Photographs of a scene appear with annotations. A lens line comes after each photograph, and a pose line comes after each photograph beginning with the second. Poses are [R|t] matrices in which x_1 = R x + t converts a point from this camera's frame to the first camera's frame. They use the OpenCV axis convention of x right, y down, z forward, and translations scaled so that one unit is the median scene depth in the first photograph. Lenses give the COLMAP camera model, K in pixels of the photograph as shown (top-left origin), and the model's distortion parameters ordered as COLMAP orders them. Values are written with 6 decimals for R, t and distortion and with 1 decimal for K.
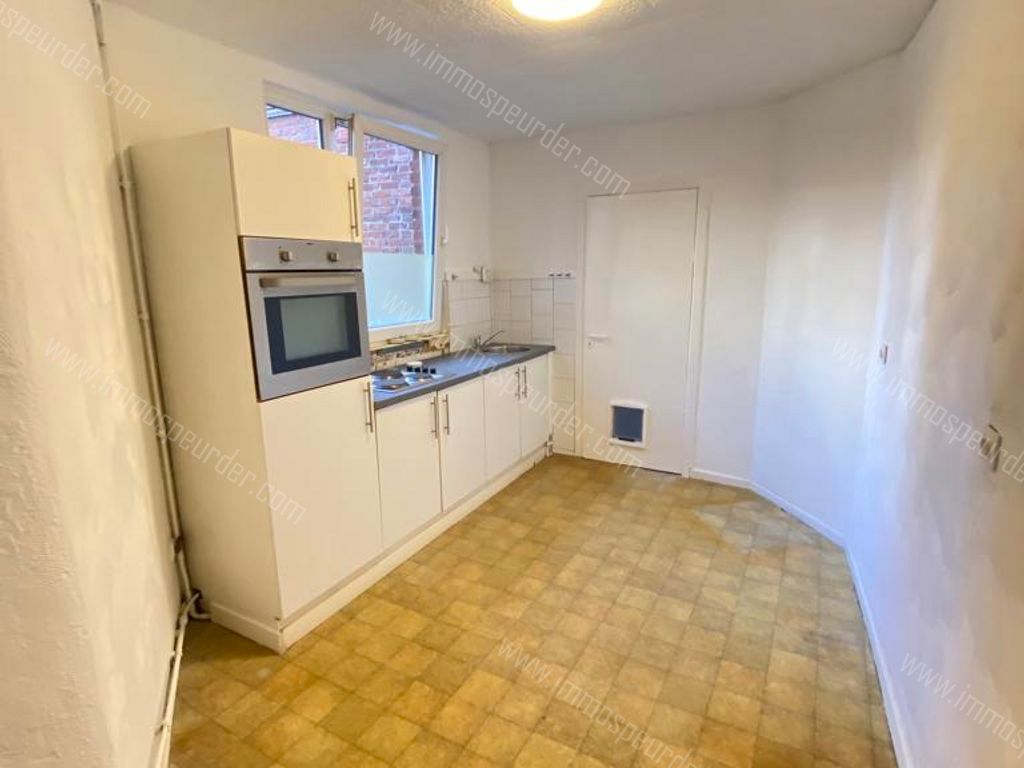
lens RADIAL K [[525.7, 0, 510.7], [0, 525.7, 382.4], [0, 0, 1]] dist [0.003600, -0.000904]
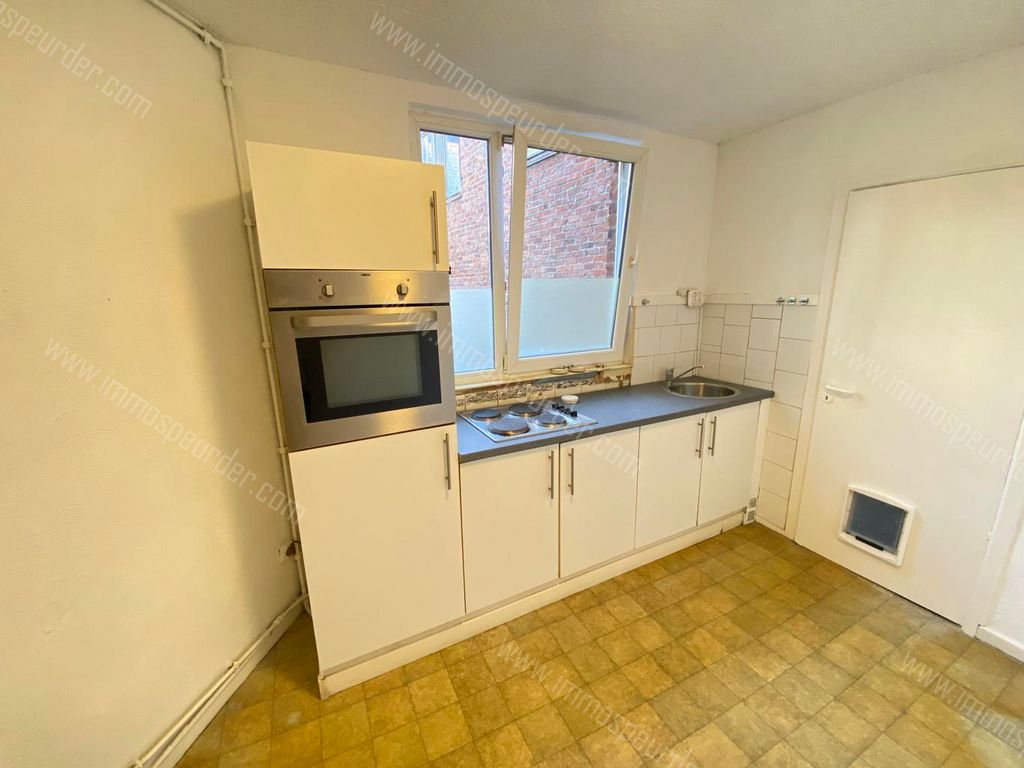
lens RADIAL K [[417.2, 0, 511.8], [0, 417.2, 379.4], [0, 0, 1]] dist [0.001208, -0.005821]
pose [[0.827611, 0.126371, -0.546892, 0.117276], [-0.116550, 0.991781, 0.052797, -0.089374], [0.549069, 0.020045, 0.835537, 0.318889]]
